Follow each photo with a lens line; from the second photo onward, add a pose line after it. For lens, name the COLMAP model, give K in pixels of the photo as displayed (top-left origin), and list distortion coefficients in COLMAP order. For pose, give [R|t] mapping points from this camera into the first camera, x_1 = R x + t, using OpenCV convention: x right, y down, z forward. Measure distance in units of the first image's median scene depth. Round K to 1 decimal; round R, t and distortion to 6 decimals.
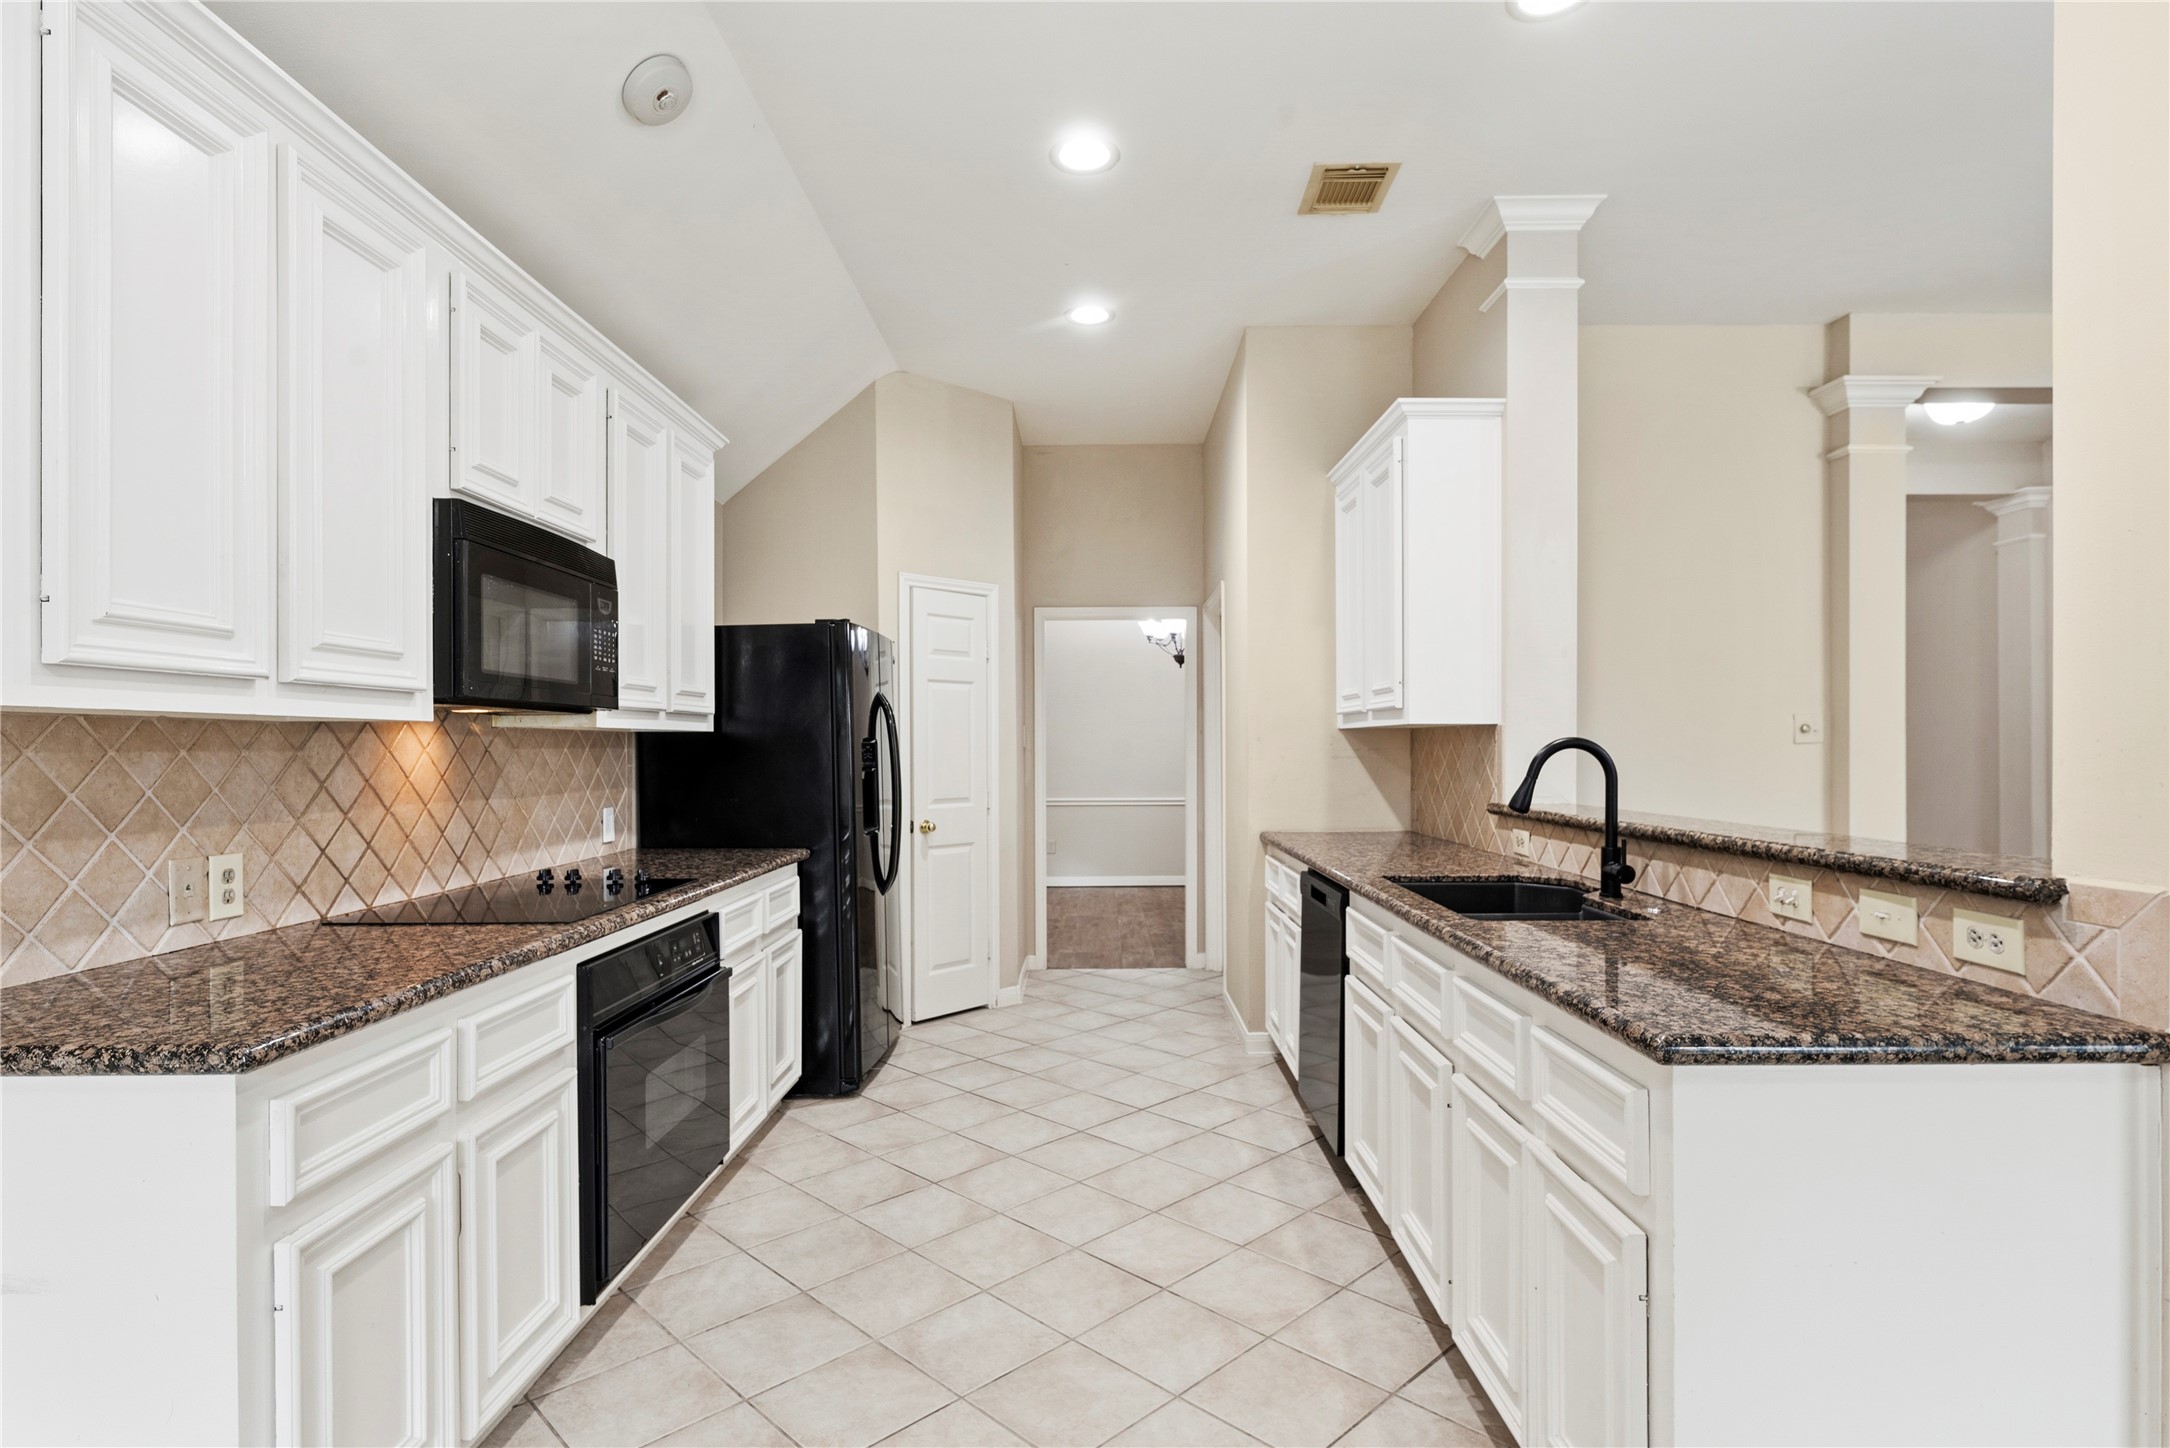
lens RADIAL K [[1097.4, 0, 1109.0], [0, 1097.4, 748.6], [0, 0, 1]] dist [-0.001670, 0.000123]
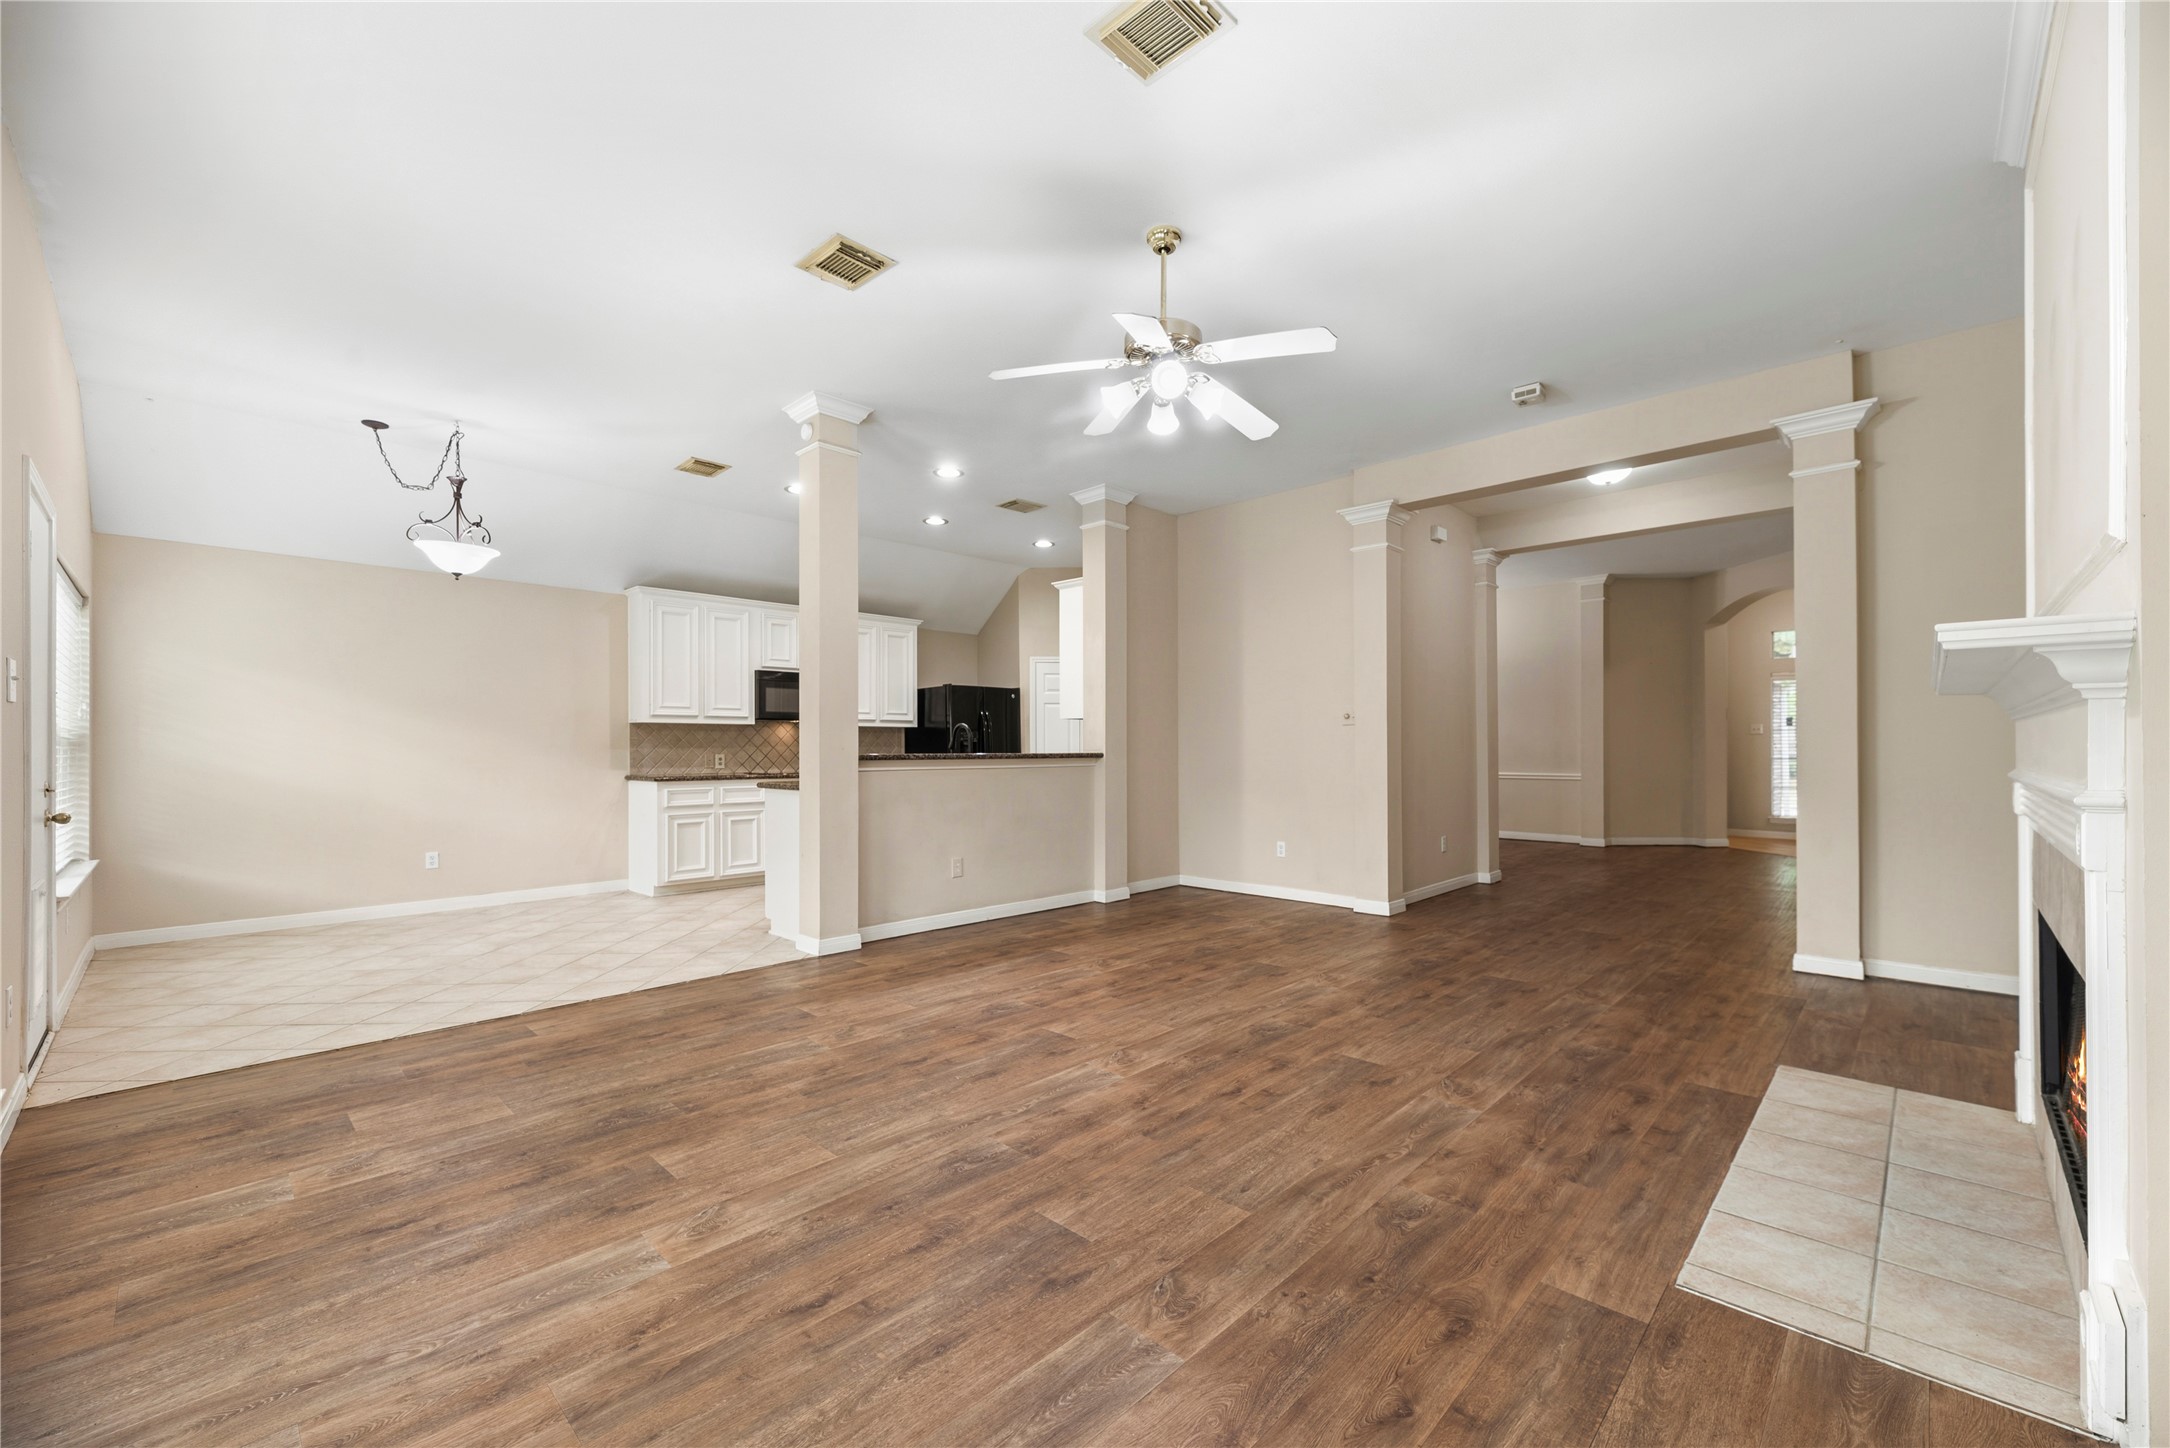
lens RADIAL K [[881.3, 0, 1111.9], [0, 881.3, 751.8], [0, 0, 1]] dist [-0.000766, 0.000516]
pose [[0.721777, 0.005910, -0.692100, 2.169728], [-0.001721, 0.999976, 0.006744, 0.043909], [0.692123, -0.003677, 0.721770, -0.381915]]
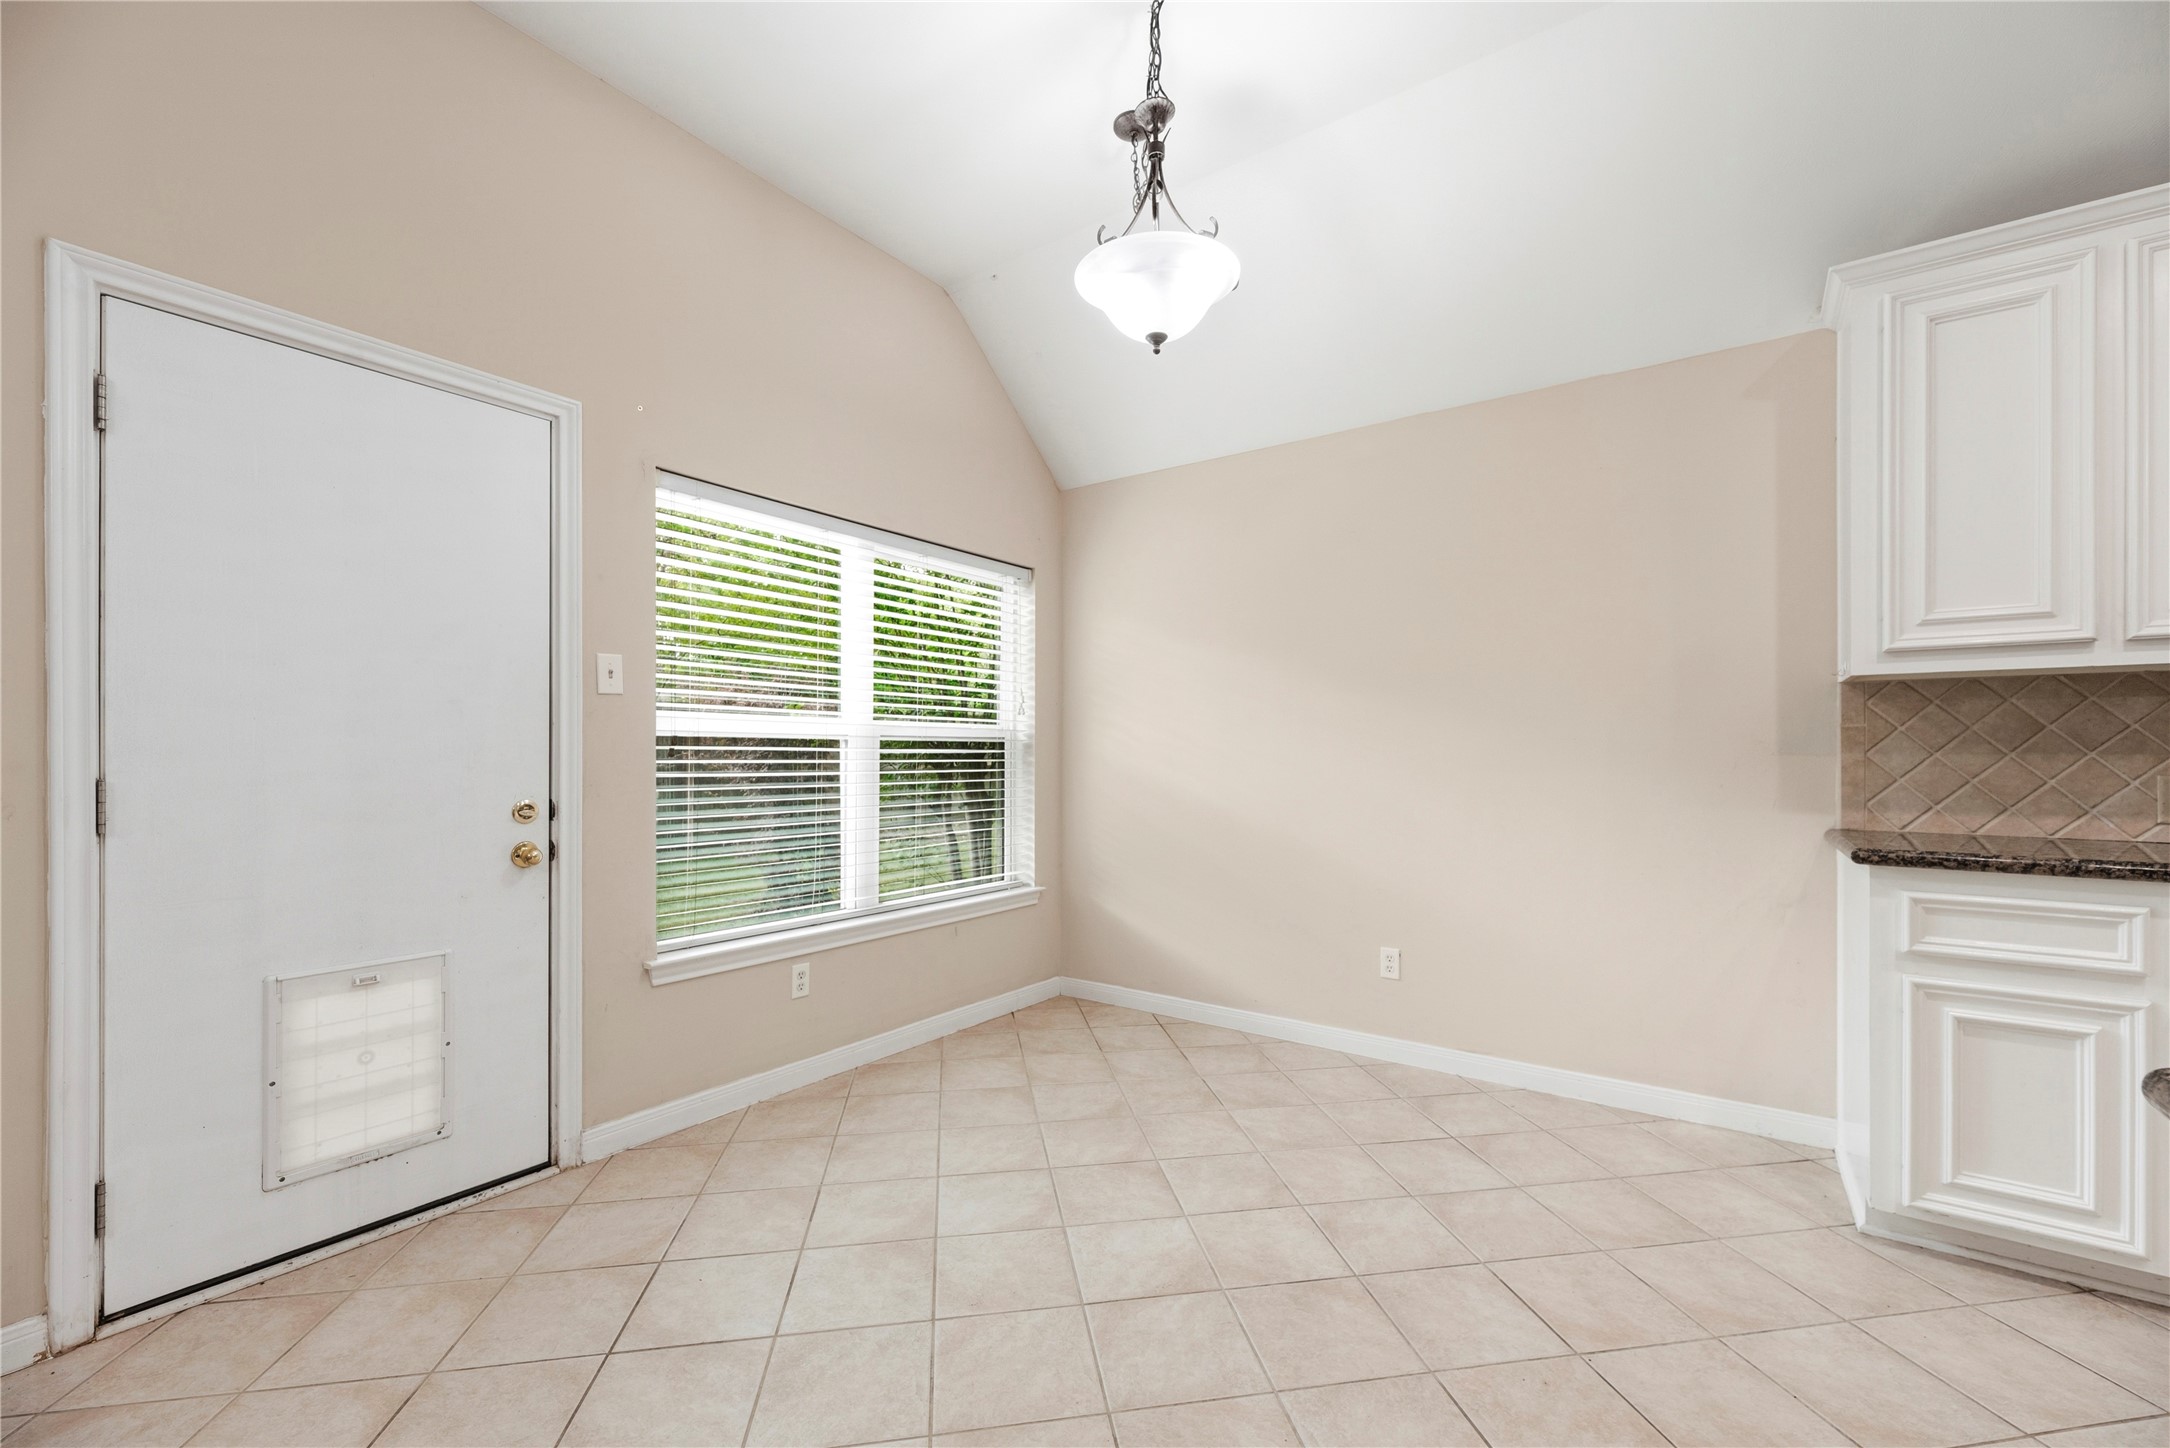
lens RADIAL K [[881.3, 0, 1084.7], [0, 881.3, 751.4], [0, 0, 1]] dist [-0.000766, 0.000516]
pose [[-0.587267, 0.001965, -0.809391, 0.581487], [-0.001060, 0.999994, 0.003197, 0.049348], [0.809393, 0.002736, -0.587261, 0.396654]]
